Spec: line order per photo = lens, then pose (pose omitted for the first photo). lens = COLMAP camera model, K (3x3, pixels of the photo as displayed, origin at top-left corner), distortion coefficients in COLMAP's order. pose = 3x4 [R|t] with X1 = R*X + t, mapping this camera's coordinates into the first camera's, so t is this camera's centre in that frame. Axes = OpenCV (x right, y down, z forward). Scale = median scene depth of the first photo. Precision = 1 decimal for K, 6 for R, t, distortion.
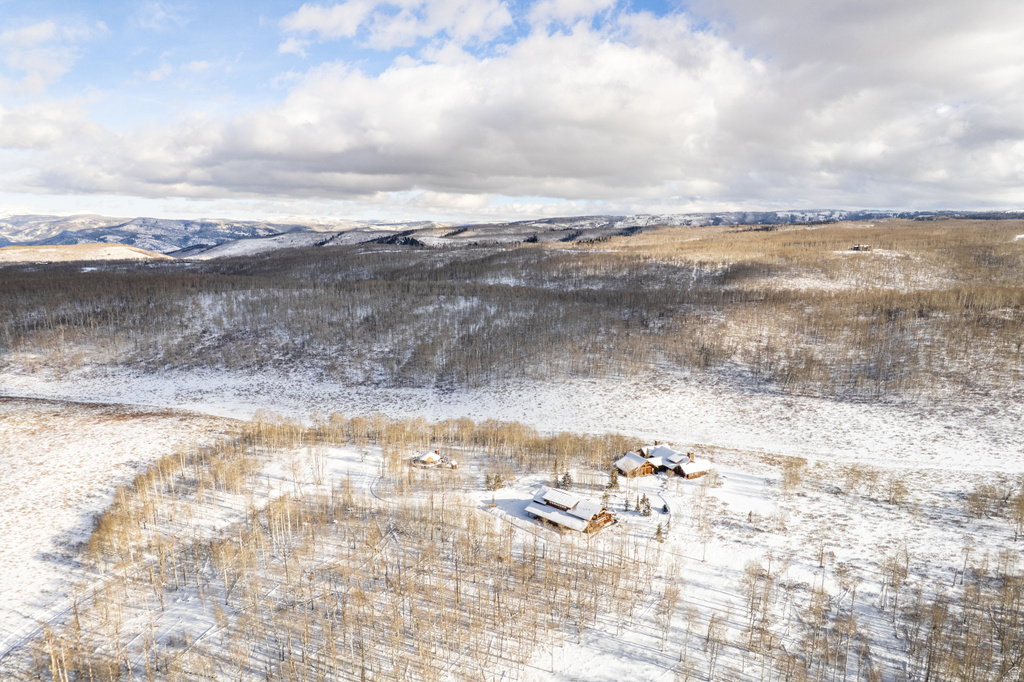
lens RADIAL K [[659.0, 0, 513.9], [0, 659.0, 342.2], [0, 0, 1]] dist [-0.080157, 0.072495]
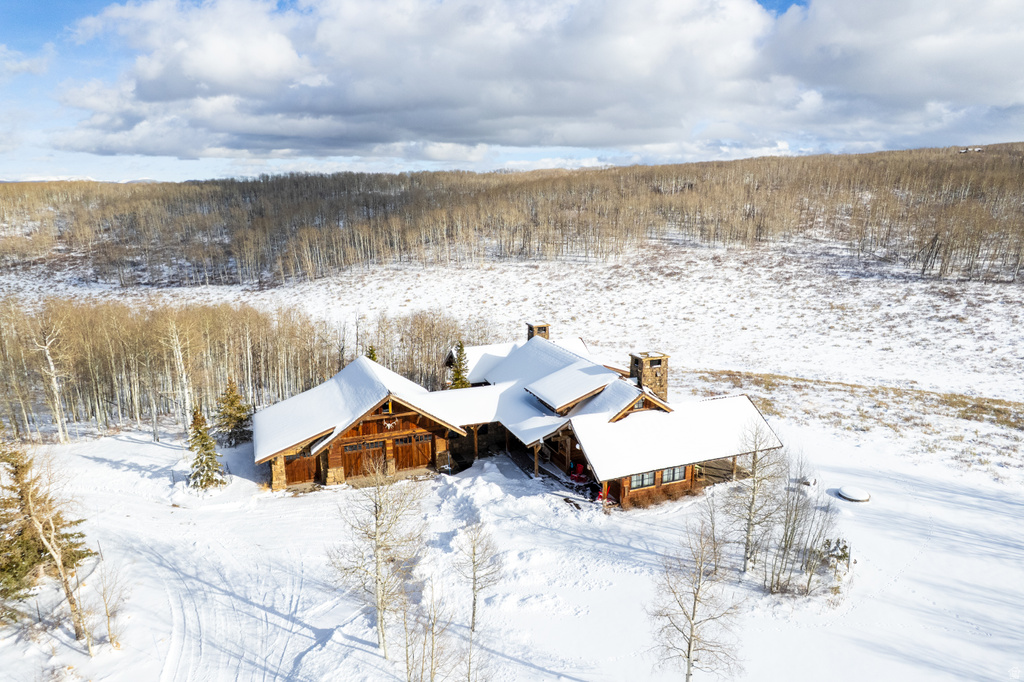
lens RADIAL K [[659.0, 0, 513.9], [0, 659.0, 342.2], [0, 0, 1]] dist [-0.080157, 0.072495]
pose [[0.996860, -0.001858, -0.079160, 0.157876], [0.006395, 0.998348, 0.057104, 0.098191], [0.078923, -0.057431, 0.995225, 0.520101]]
